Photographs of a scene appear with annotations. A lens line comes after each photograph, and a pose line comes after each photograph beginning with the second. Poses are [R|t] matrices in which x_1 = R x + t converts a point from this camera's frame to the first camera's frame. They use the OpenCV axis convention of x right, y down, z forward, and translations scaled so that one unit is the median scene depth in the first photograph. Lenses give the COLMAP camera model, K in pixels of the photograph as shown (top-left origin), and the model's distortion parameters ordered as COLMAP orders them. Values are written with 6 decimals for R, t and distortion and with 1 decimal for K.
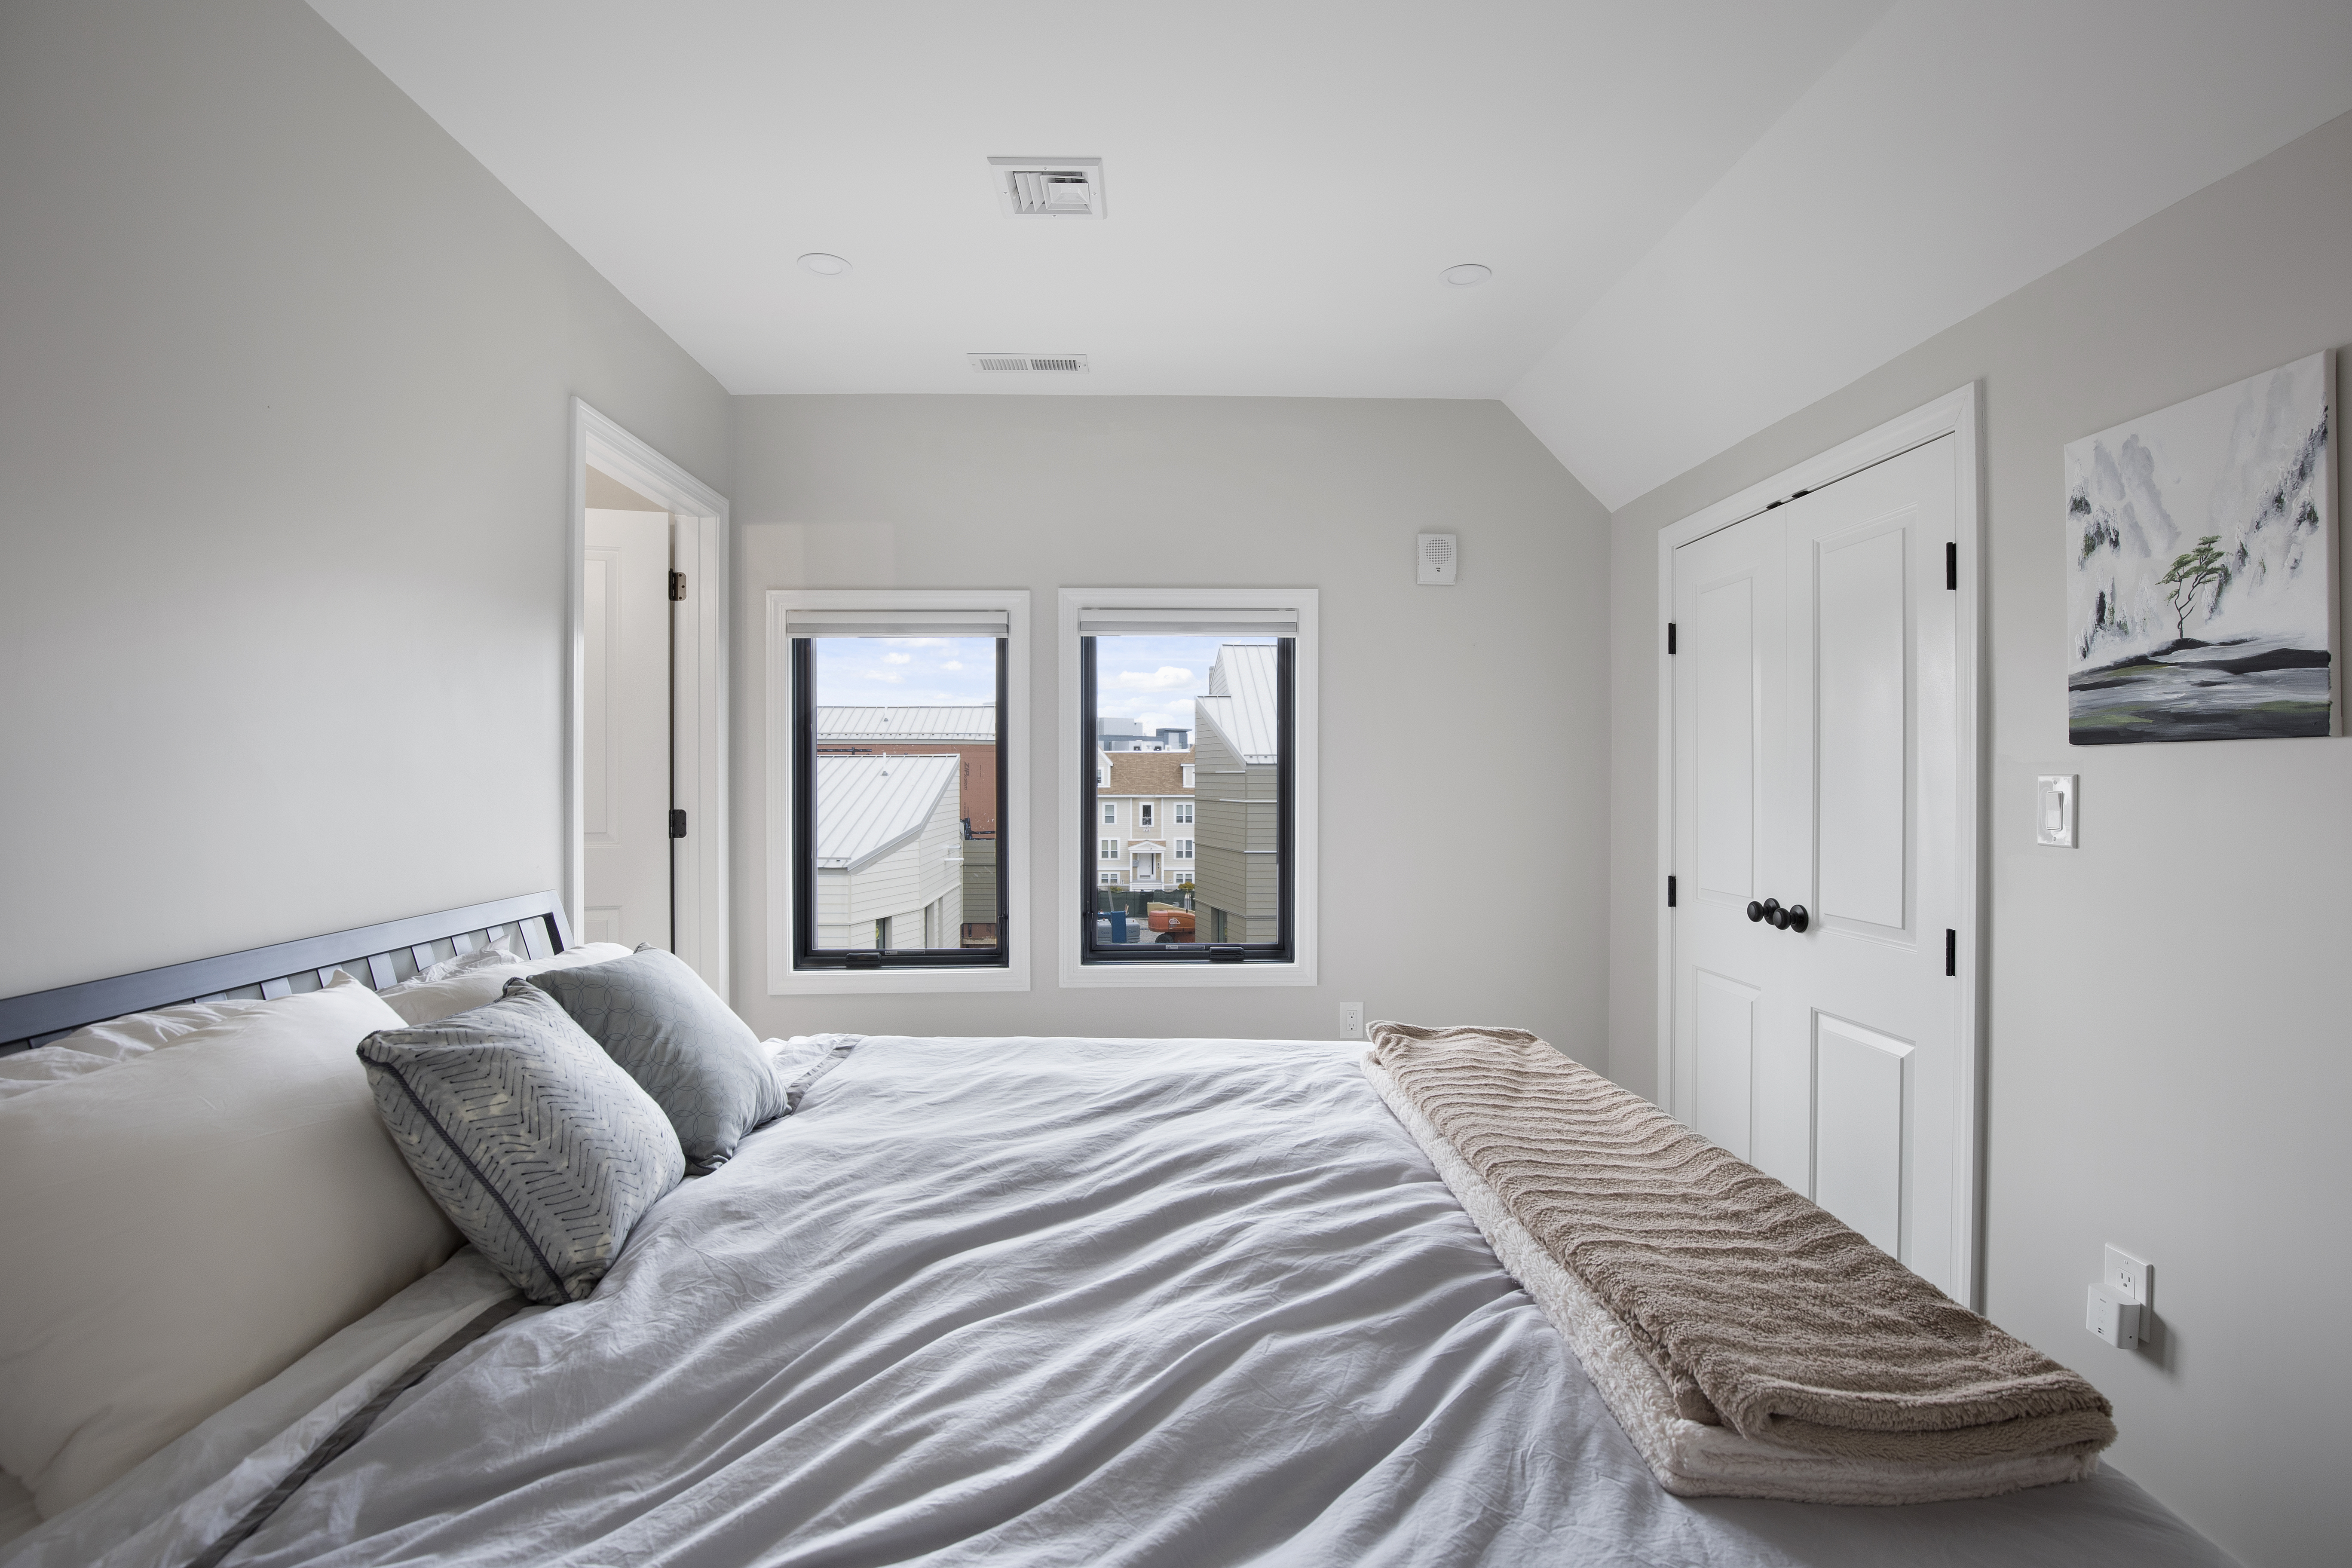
lens RADIAL K [[1106.6, 0, 1176.9], [0, 1106.6, 753.8], [0, 0, 1]] dist [0.002771, -0.000912]
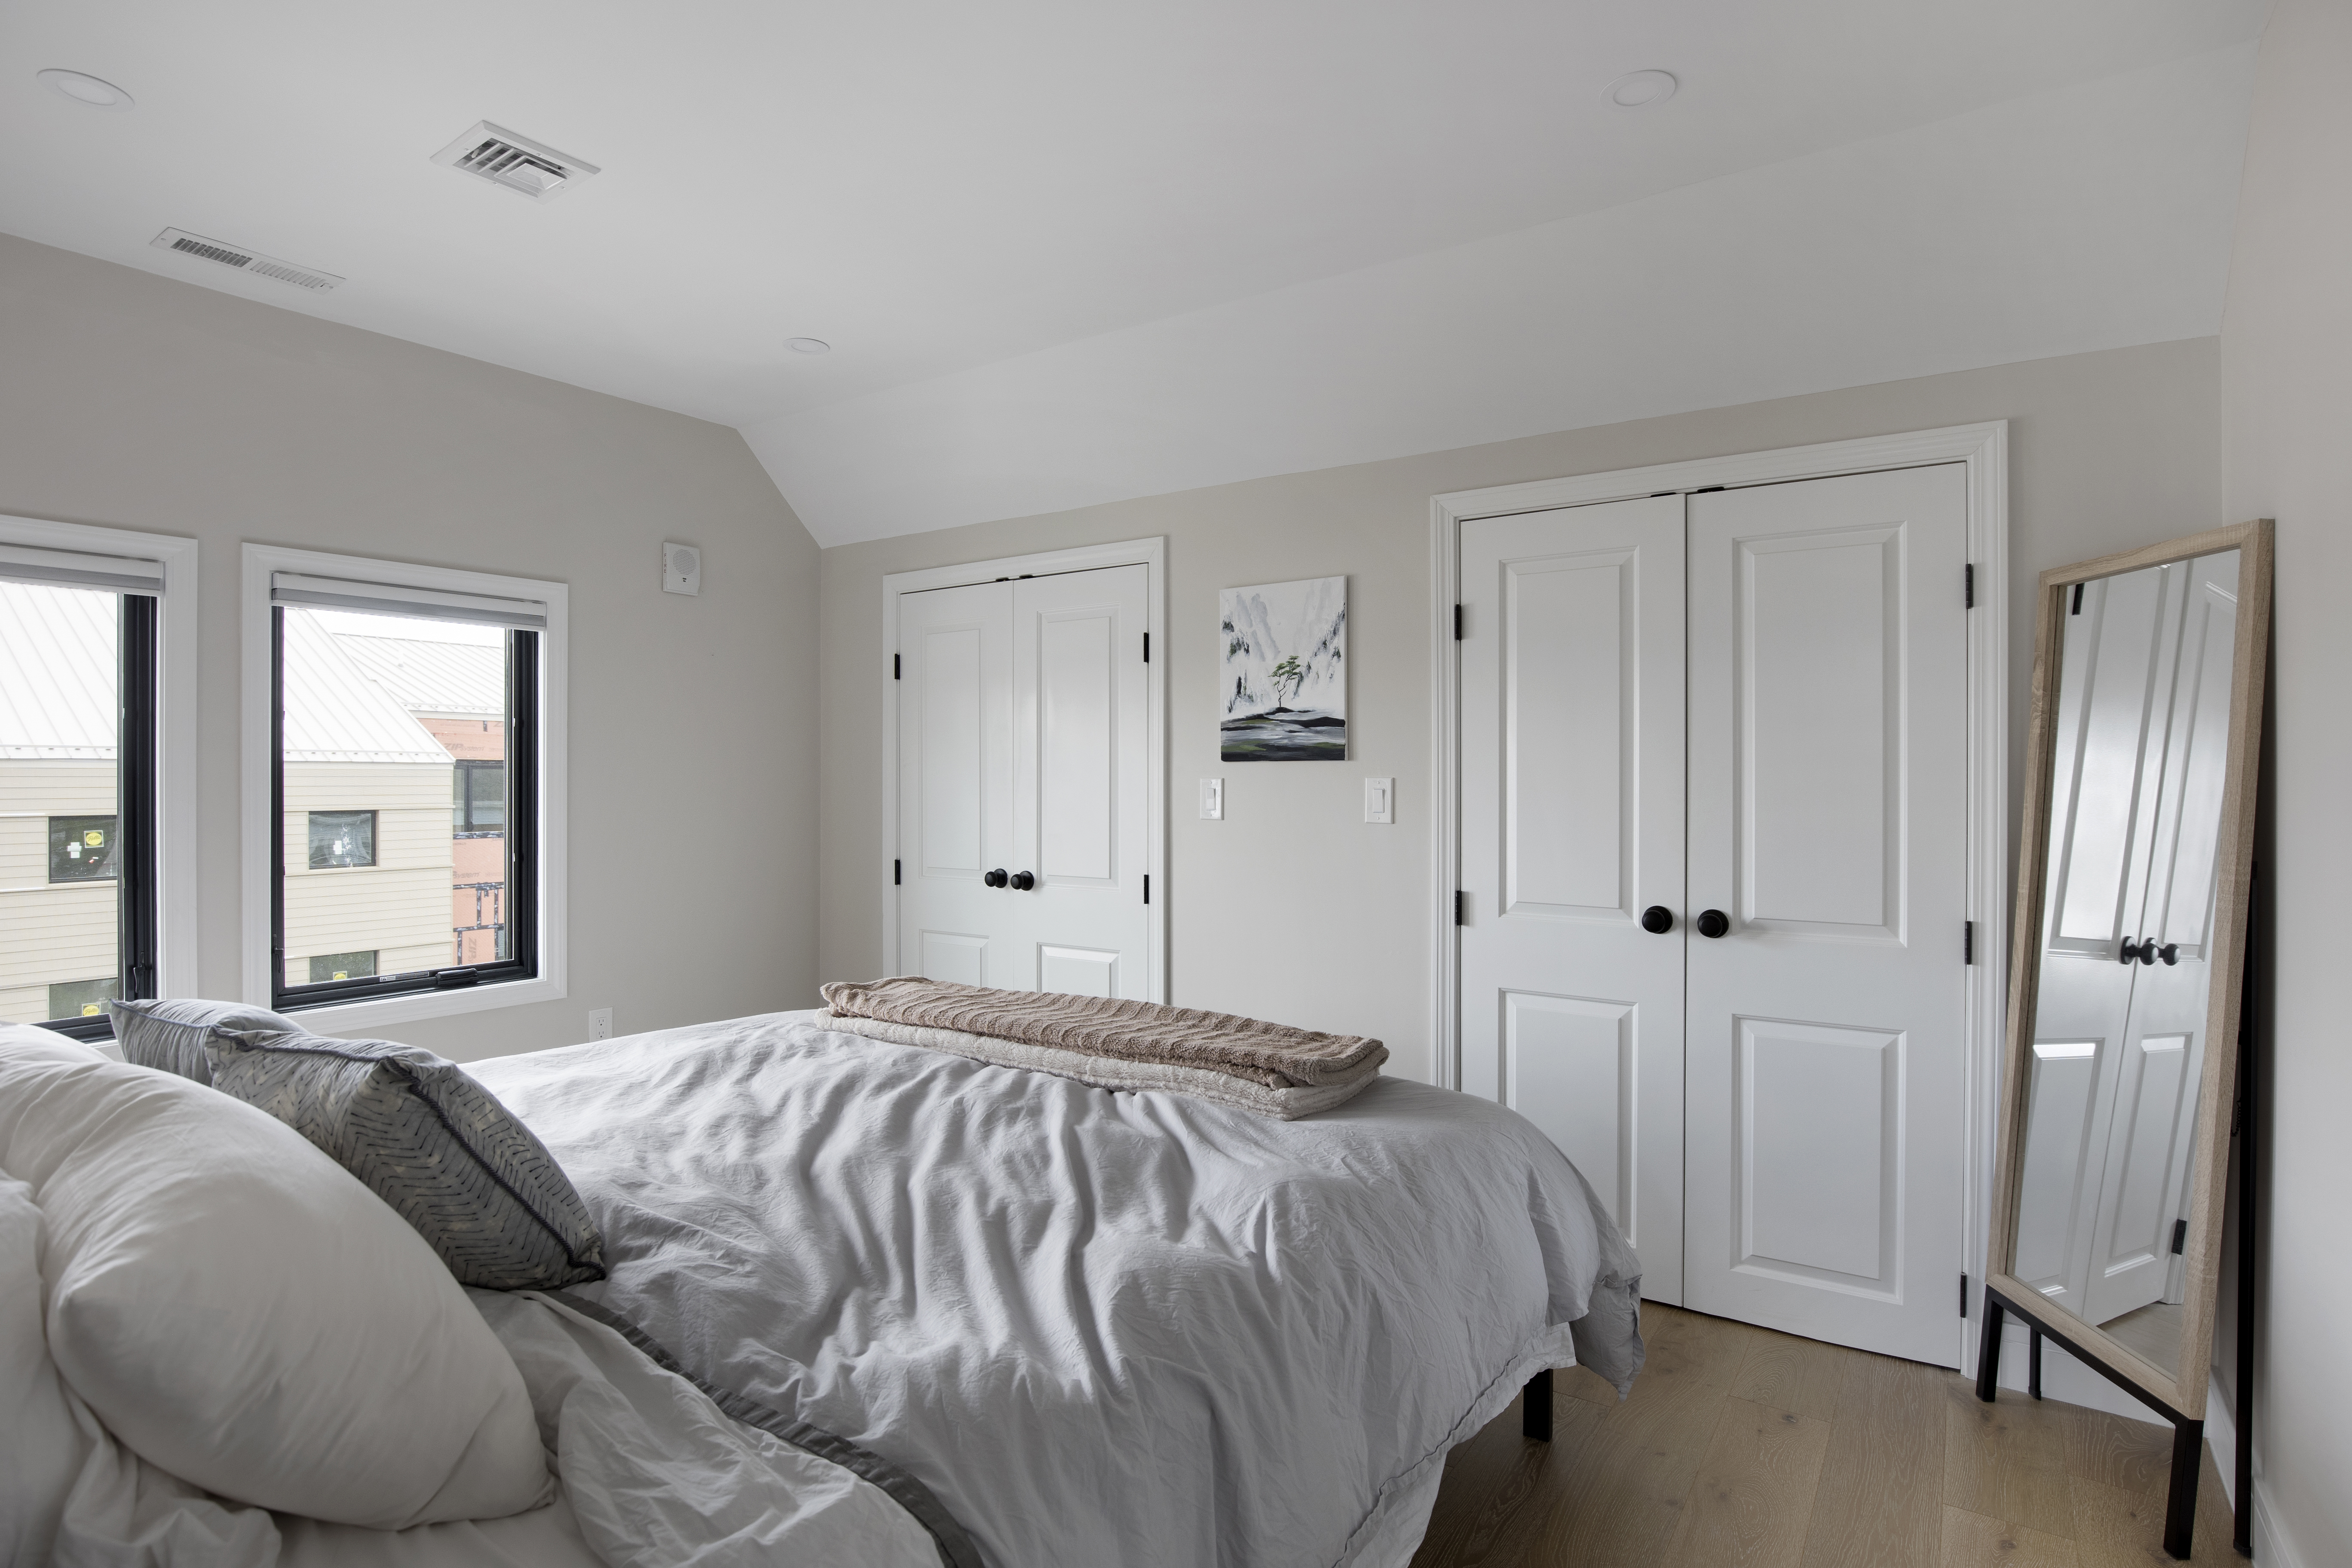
lens RADIAL K [[1214.7, 0, 1175.1], [0, 1214.7, 793.8], [0, 0, 1]] dist [0.005989, 0.001066]
pose [[0.600191, -0.013173, 0.799748, -0.851420], [-0.014062, 0.999536, 0.027017, -0.008130], [-0.799733, -0.027461, 0.599727, -0.111985]]
